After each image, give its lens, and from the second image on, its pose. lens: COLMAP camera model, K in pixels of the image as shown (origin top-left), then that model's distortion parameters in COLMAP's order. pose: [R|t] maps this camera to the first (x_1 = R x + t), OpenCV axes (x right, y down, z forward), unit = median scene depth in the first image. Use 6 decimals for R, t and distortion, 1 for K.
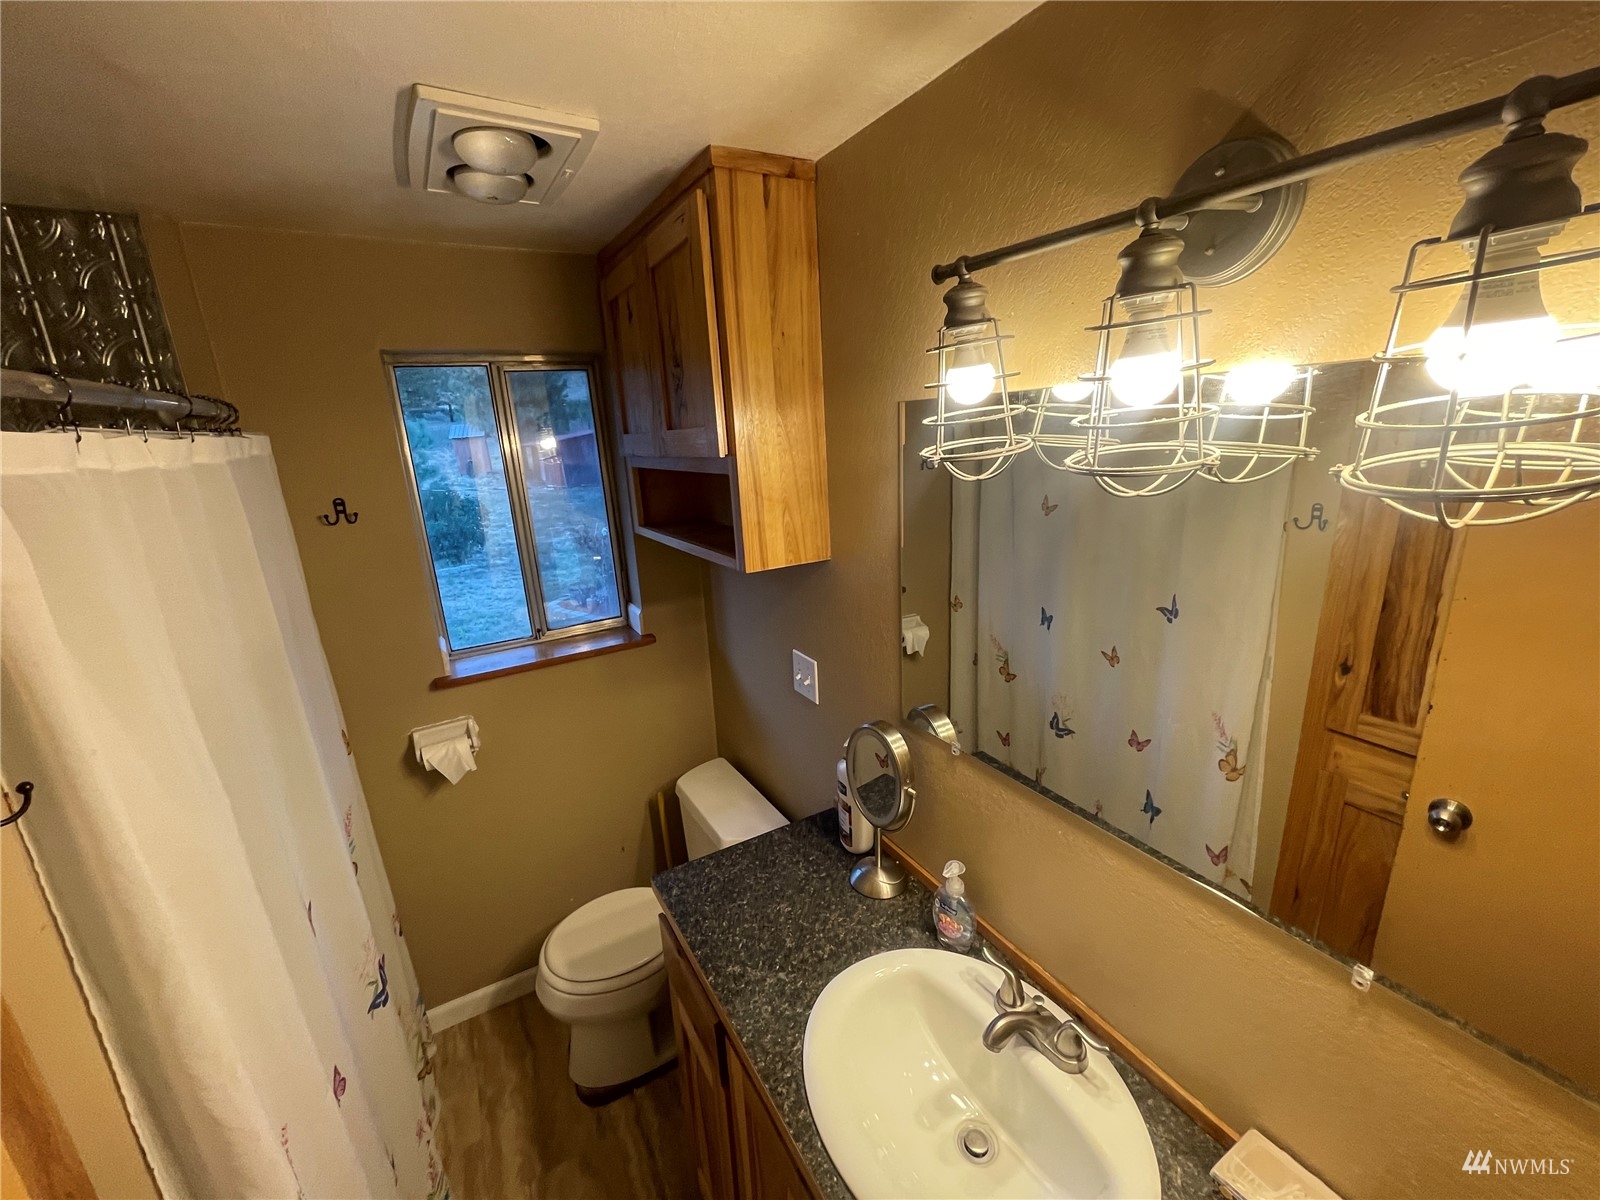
lens RADIAL K [[648.7, 0, 794.7], [0, 648.7, 608.8], [0, 0, 1]] dist [0.000962, -0.001593]
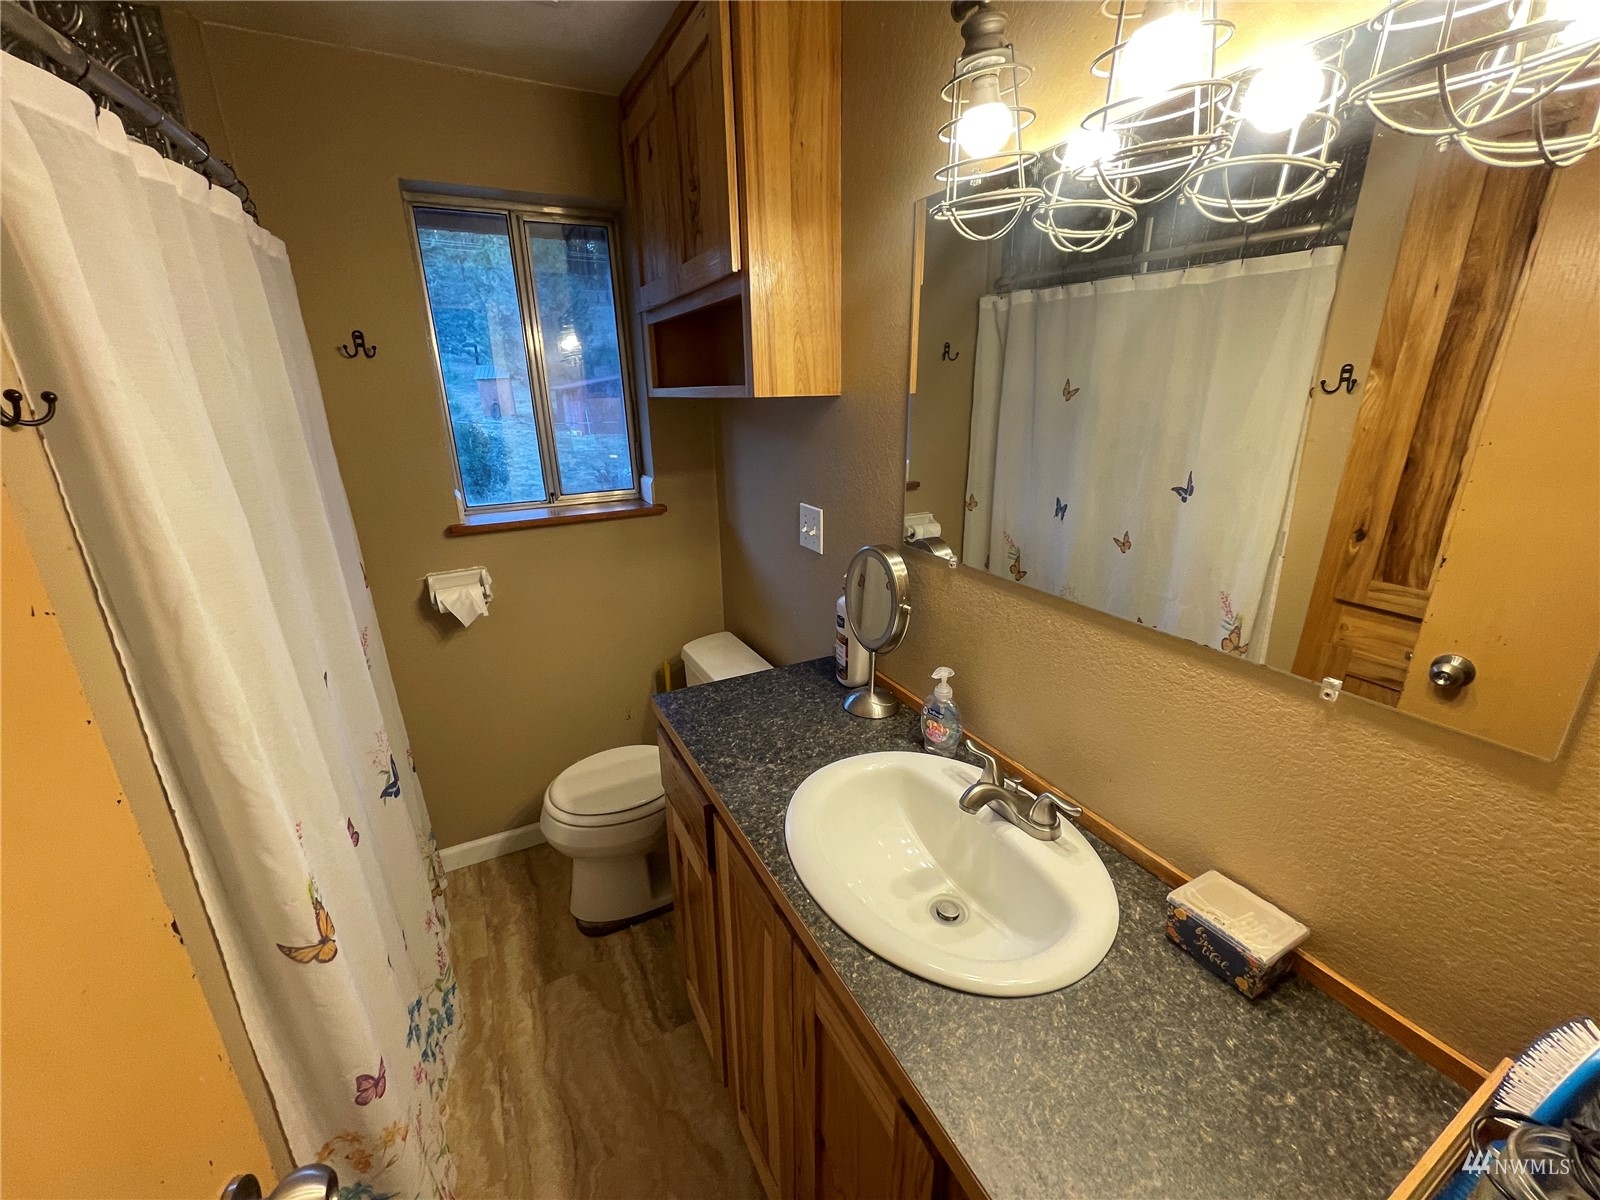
lens RADIAL K [[648.7, 0, 793.0], [0, 648.7, 605.2], [0, 0, 1]] dist [0.000962, -0.001593]
pose [[0.998520, 0.046421, -0.028352, 0.026099], [-0.044599, 0.997089, 0.061849, 0.190531], [0.031140, -0.060493, 0.997683, -0.013967]]
